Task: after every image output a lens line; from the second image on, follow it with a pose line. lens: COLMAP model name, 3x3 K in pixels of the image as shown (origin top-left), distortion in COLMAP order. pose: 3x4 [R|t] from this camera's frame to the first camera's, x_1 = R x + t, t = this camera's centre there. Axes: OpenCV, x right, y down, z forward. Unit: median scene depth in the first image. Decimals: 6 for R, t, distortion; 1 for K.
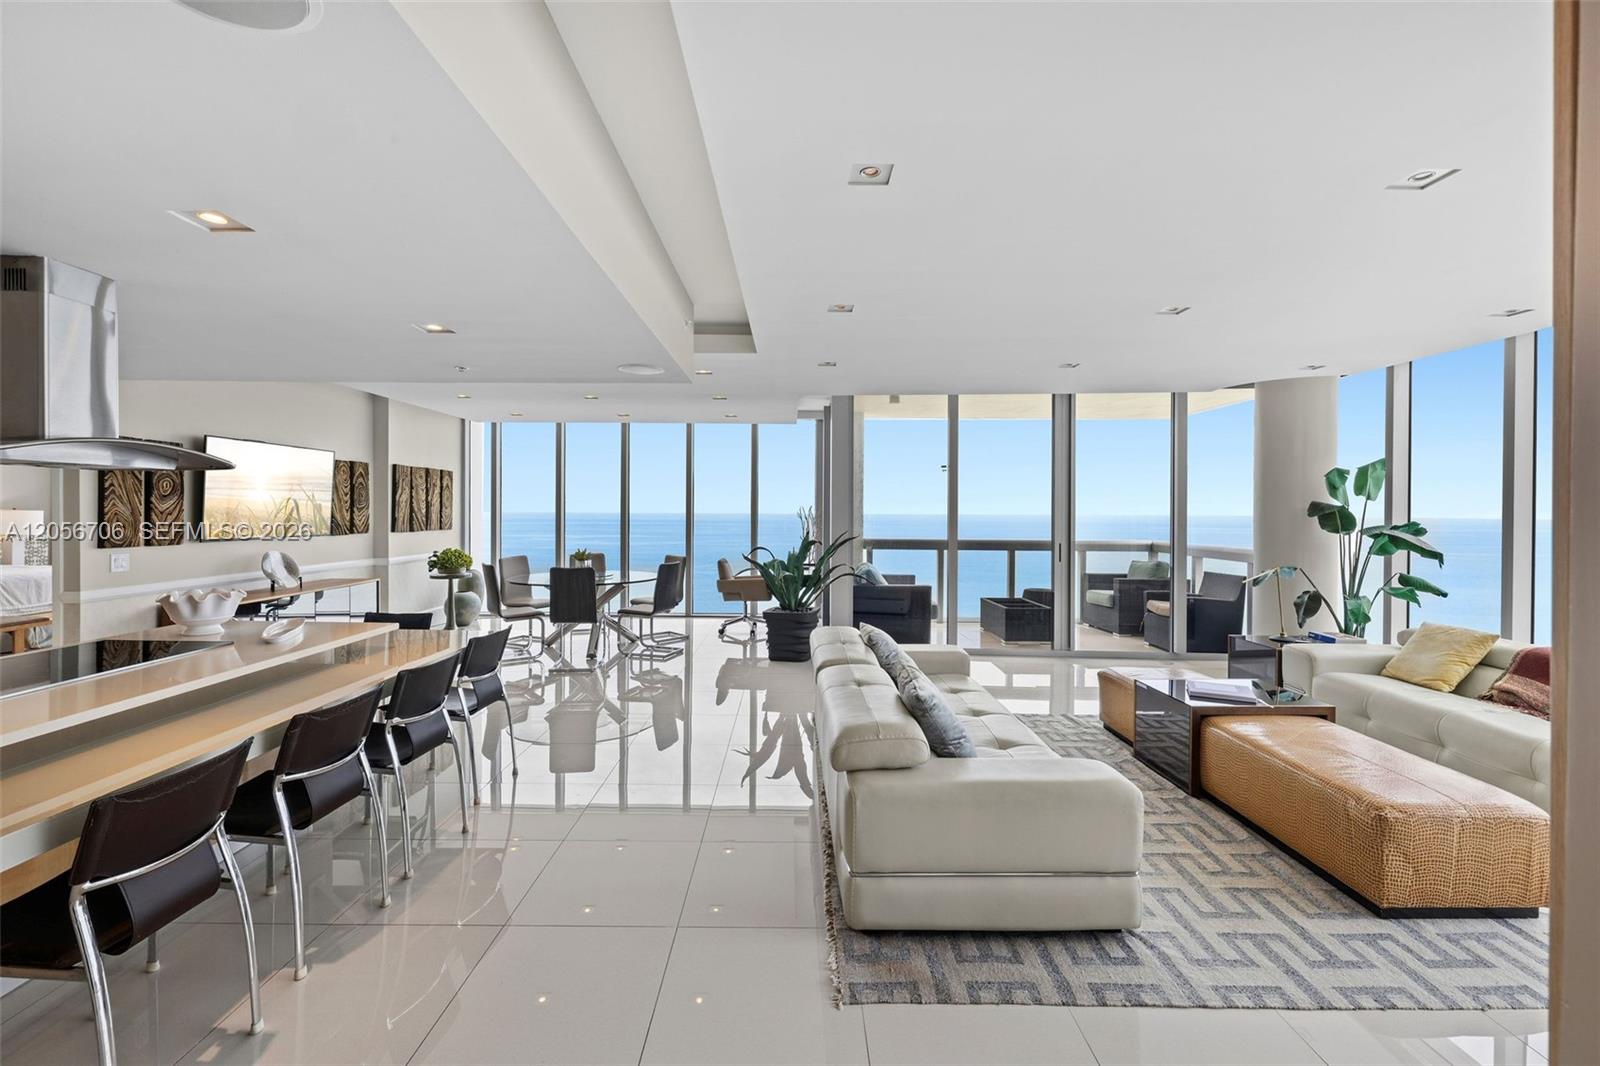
lens RADIAL K [[674.1, 0, 797.5], [0, 674.1, 513.3], [0, 0, 1]] dist [-0.000386, 0.000034]
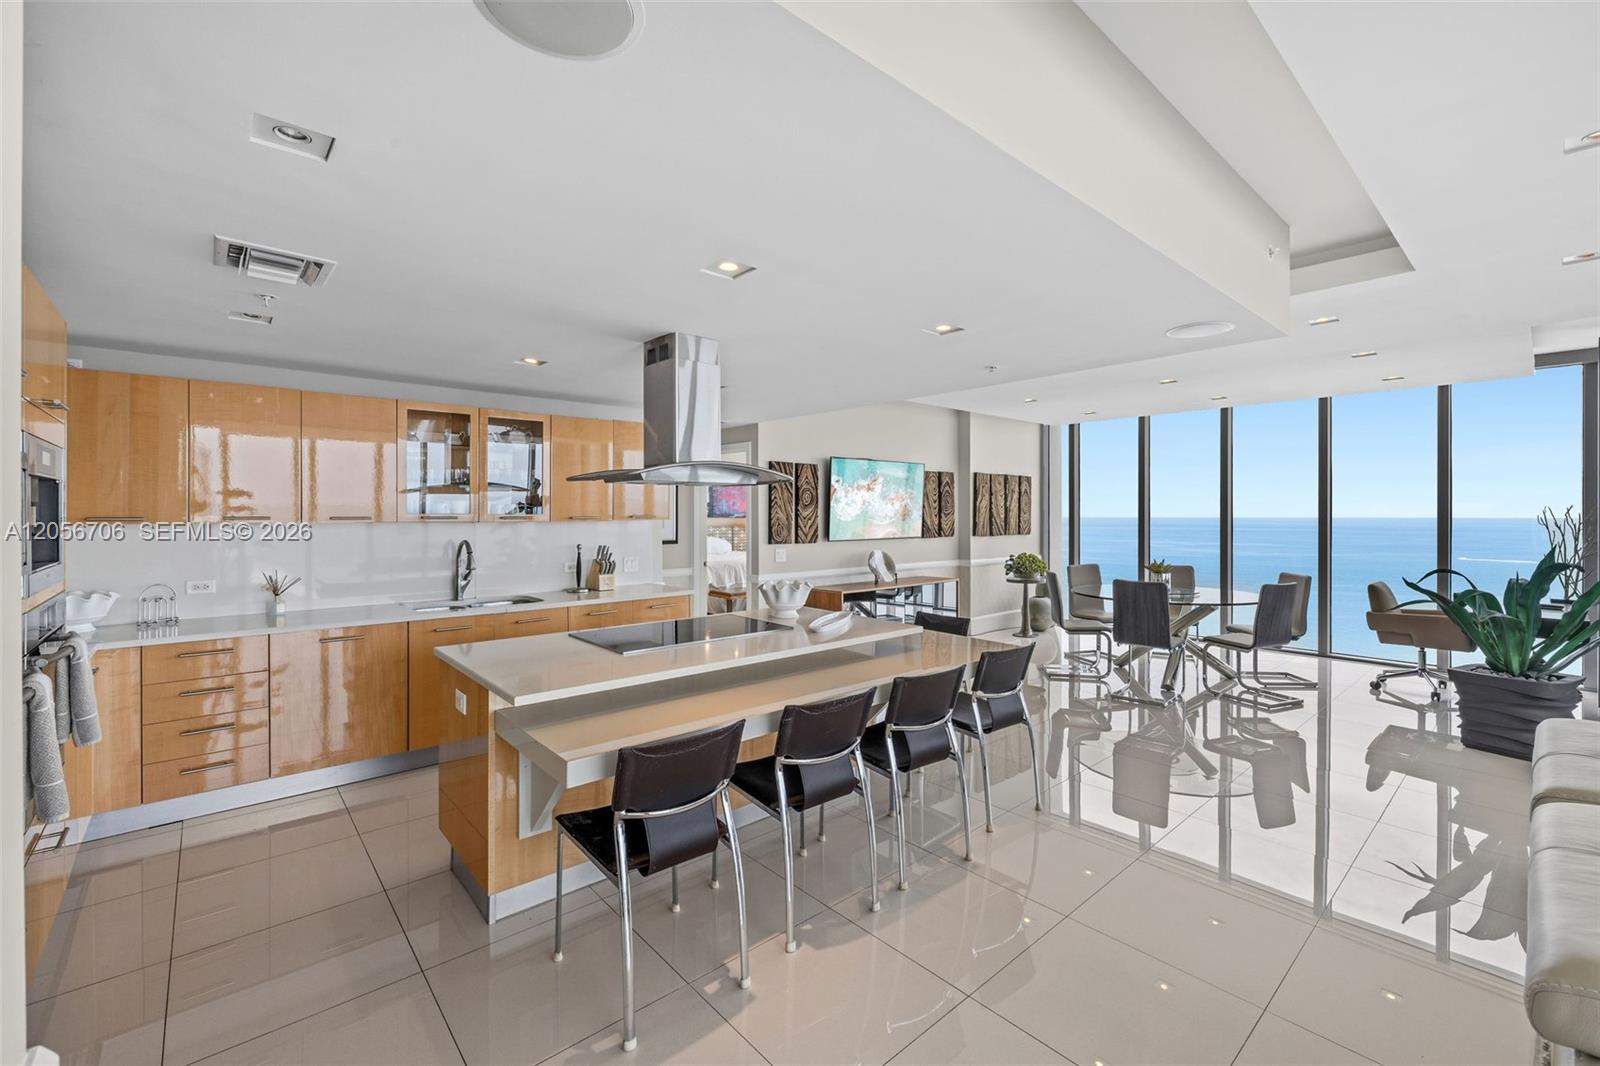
lens RADIAL K [[674.1, 0, 797.5], [0, 674.1, 513.3], [0, 0, 1]] dist [-0.000386, 0.000034]
pose [[0.656848, -0.007136, -0.753989, 0.026694], [0.001666, 0.999967, -0.008012, -0.000008], [0.754021, 0.004006, 0.656838, 0.093524]]
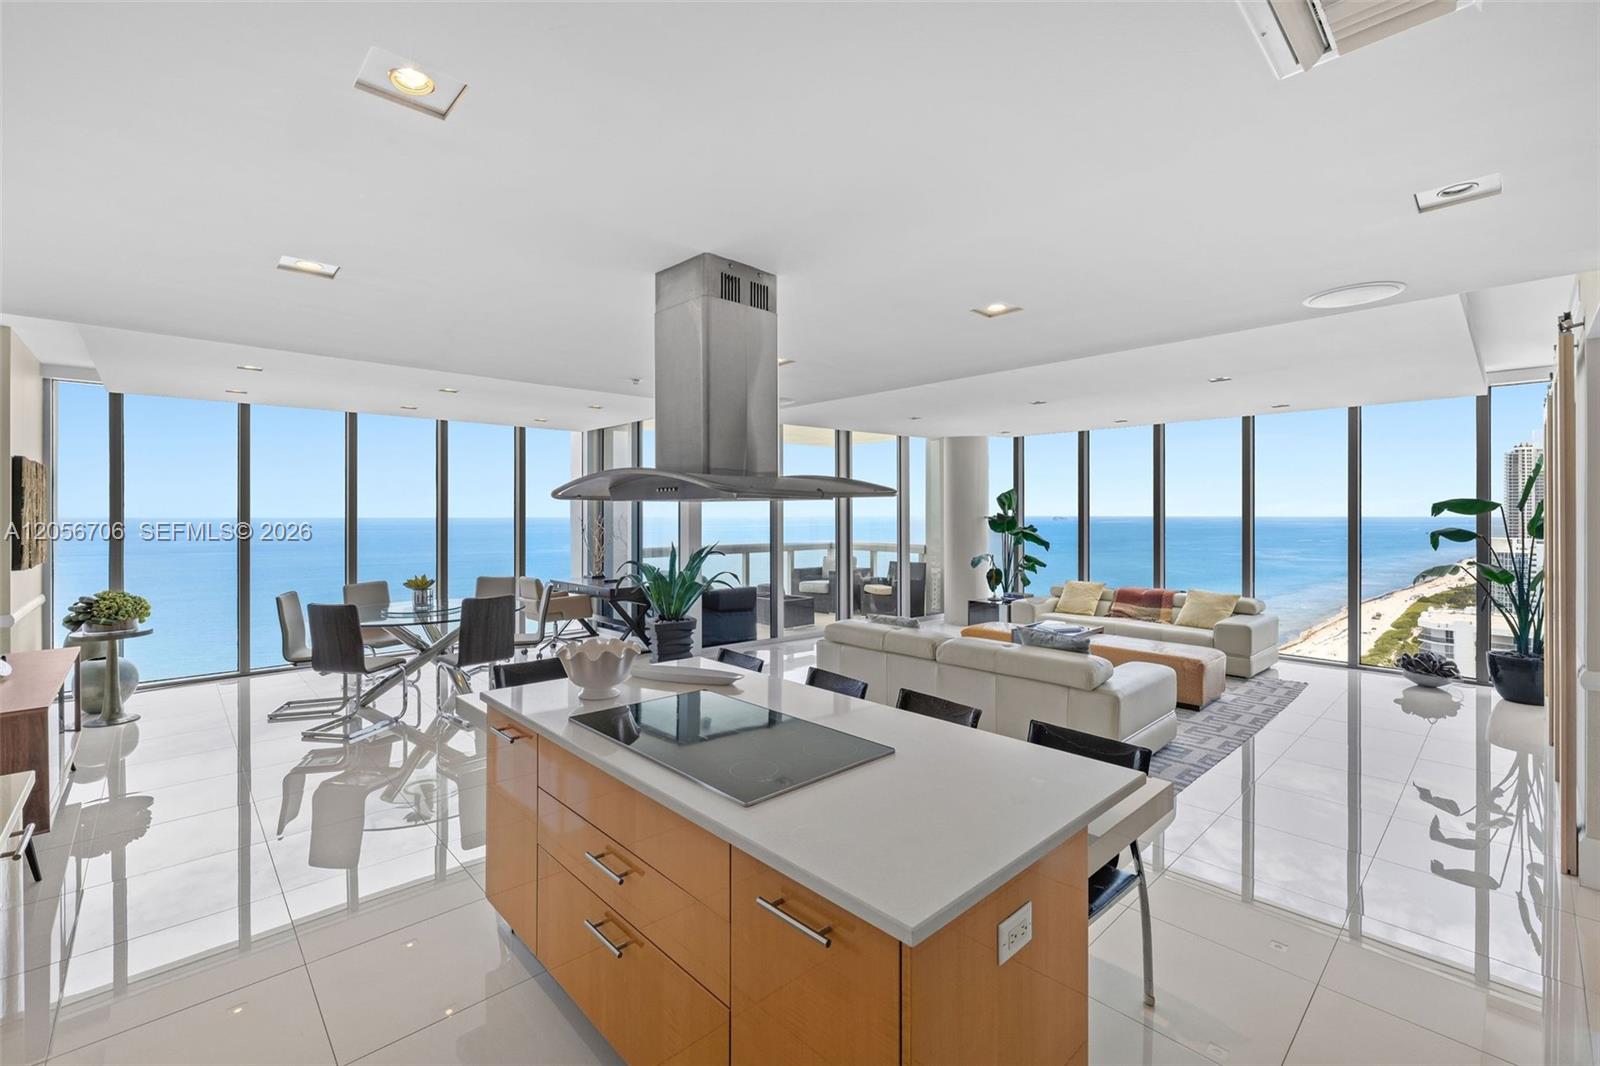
lens RADIAL K [[676.9, 0, 805.7], [0, 676.9, 517.3], [0, 0, 1]] dist [-0.000676, -0.000151]
pose [[0.728311, -0.010960, 0.685159, -0.558435], [0.008473, 0.999940, 0.006989, -0.019388], [-0.685194, 0.000715, 0.728360, 0.099174]]
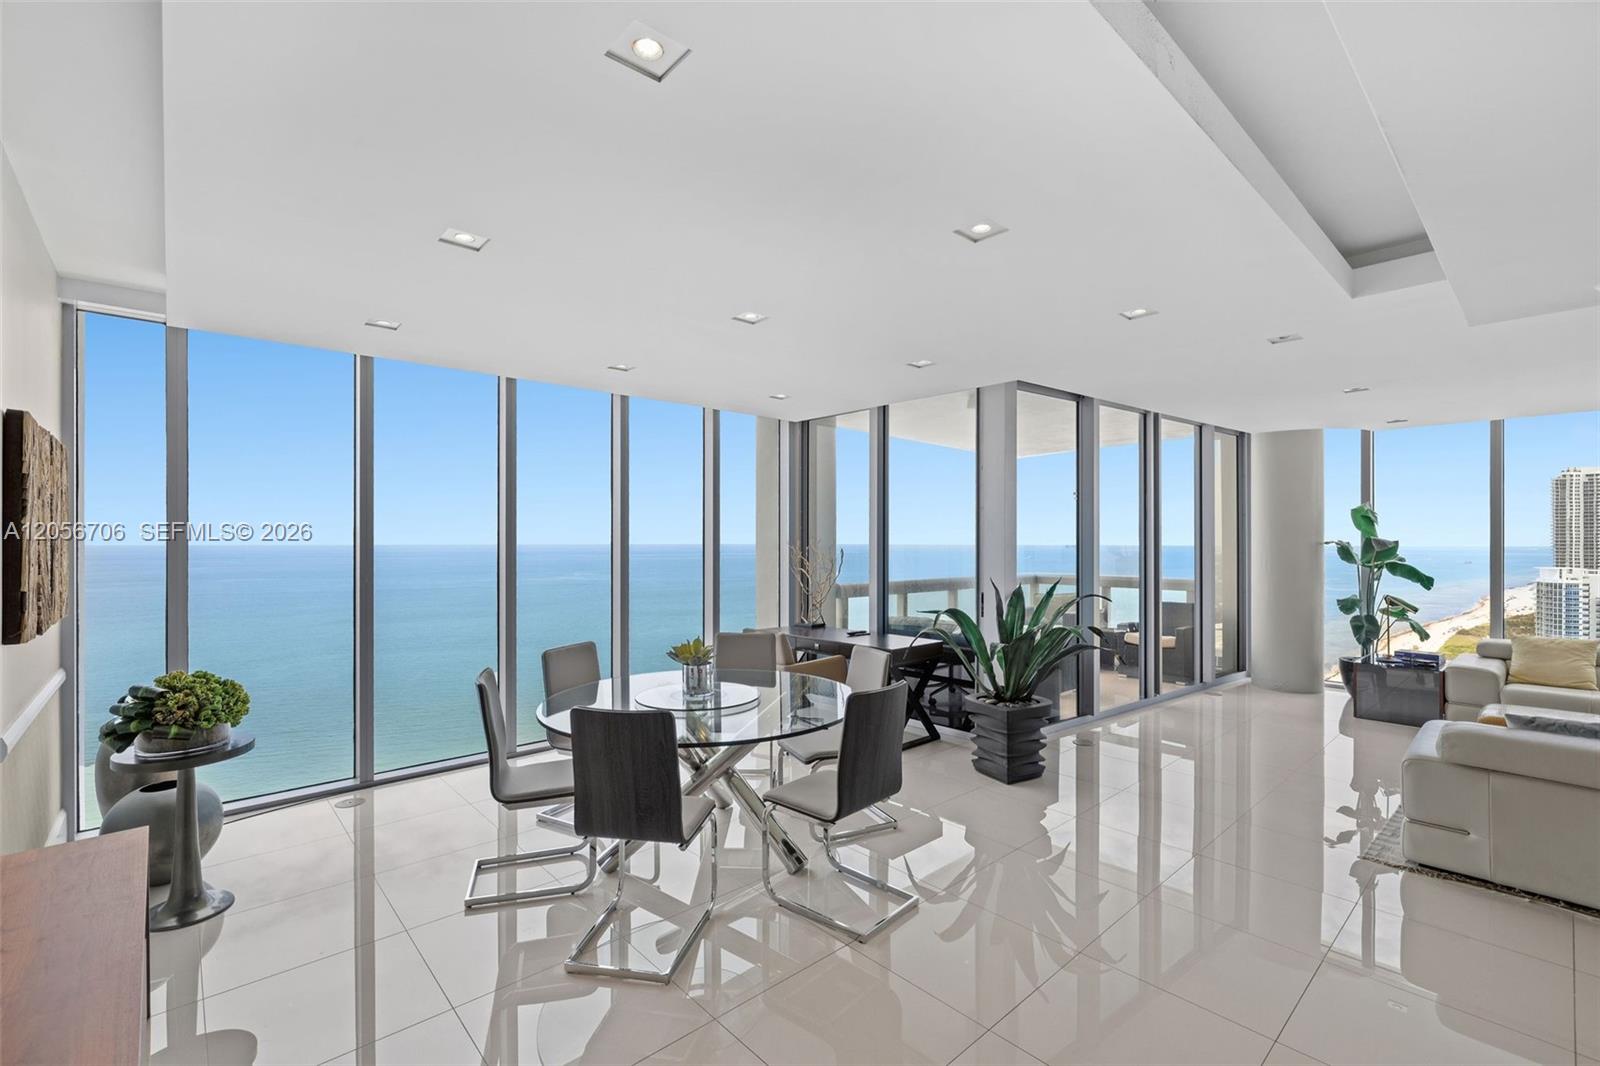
lens RADIAL K [[689.8, 0, 794.9], [0, 689.8, 545.2], [0, 0, 1]] dist [0.000782, 0.000223]
pose [[0.747032, -0.010009, 0.664712, -0.607773], [0.007733, 0.999950, 0.006366, -0.015709], [-0.664743, 0.000385, 0.747072, 0.618870]]
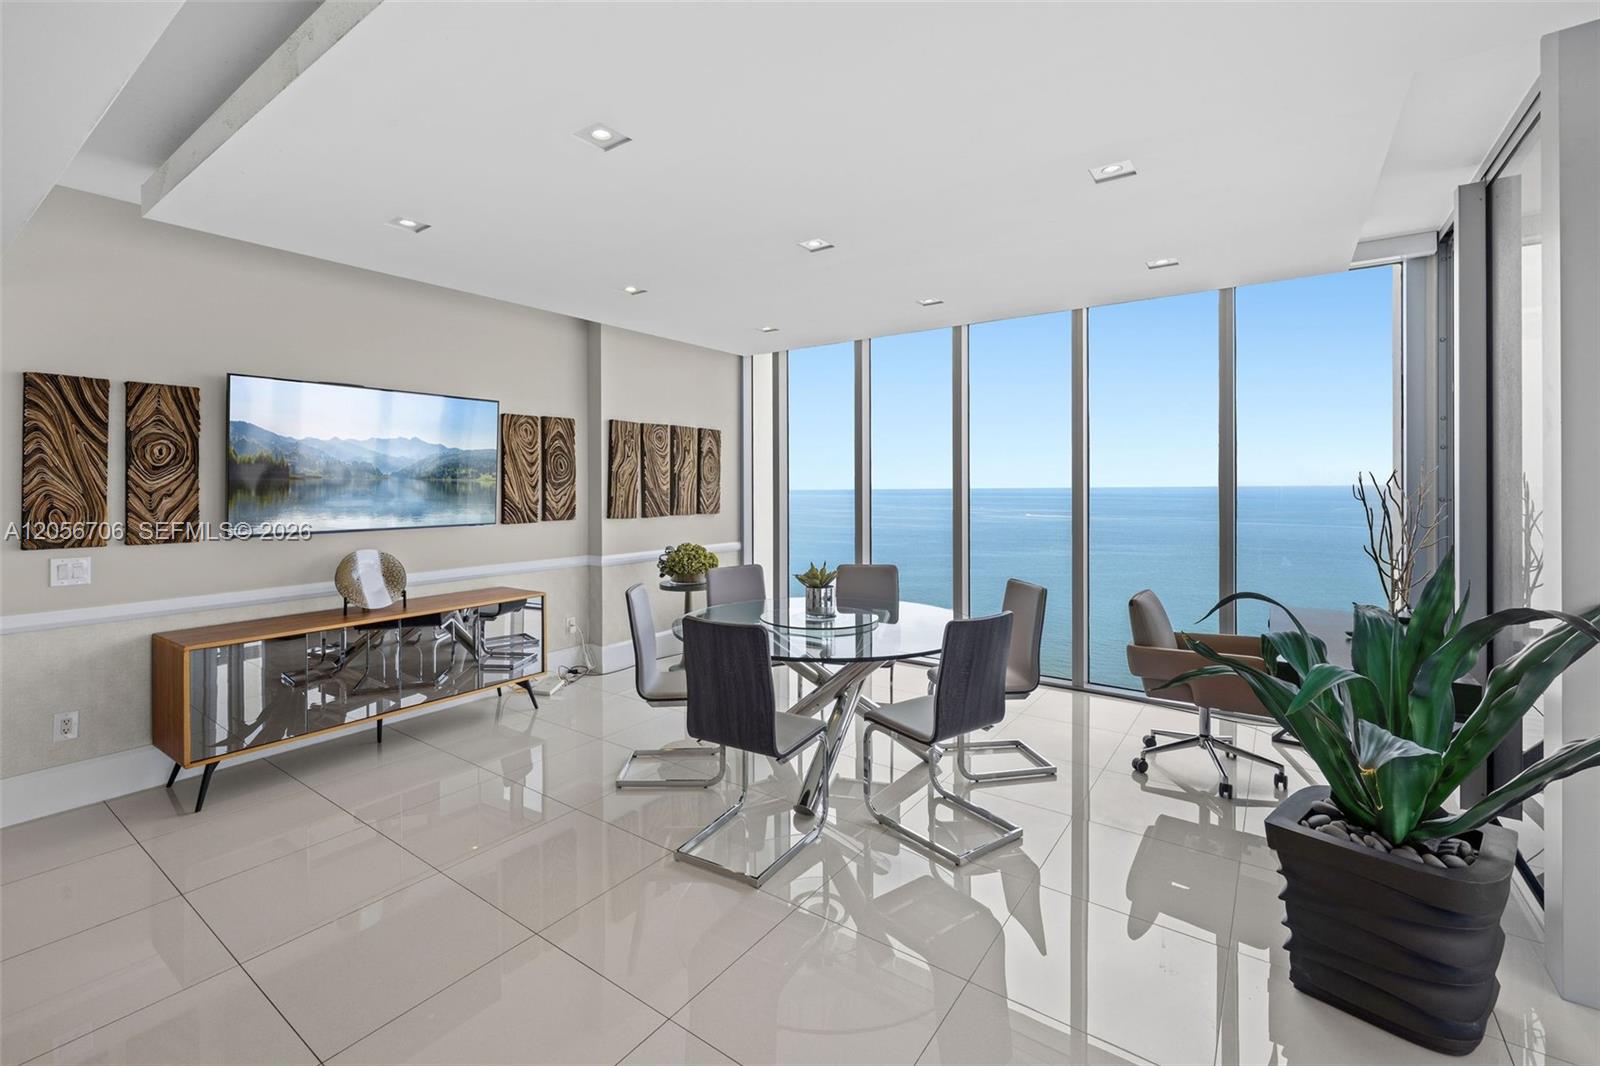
lens RADIAL K [[688.8, 0, 791.2], [0, 688.8, 486.3], [0, 0, 1]] dist [0.001636, -0.000093]
pose [[0.807439, -0.006350, -0.589916, -0.037985], [0.005648, 0.999979, -0.003033, -0.001793], [0.589923, -0.000882, 0.807459, 0.604478]]
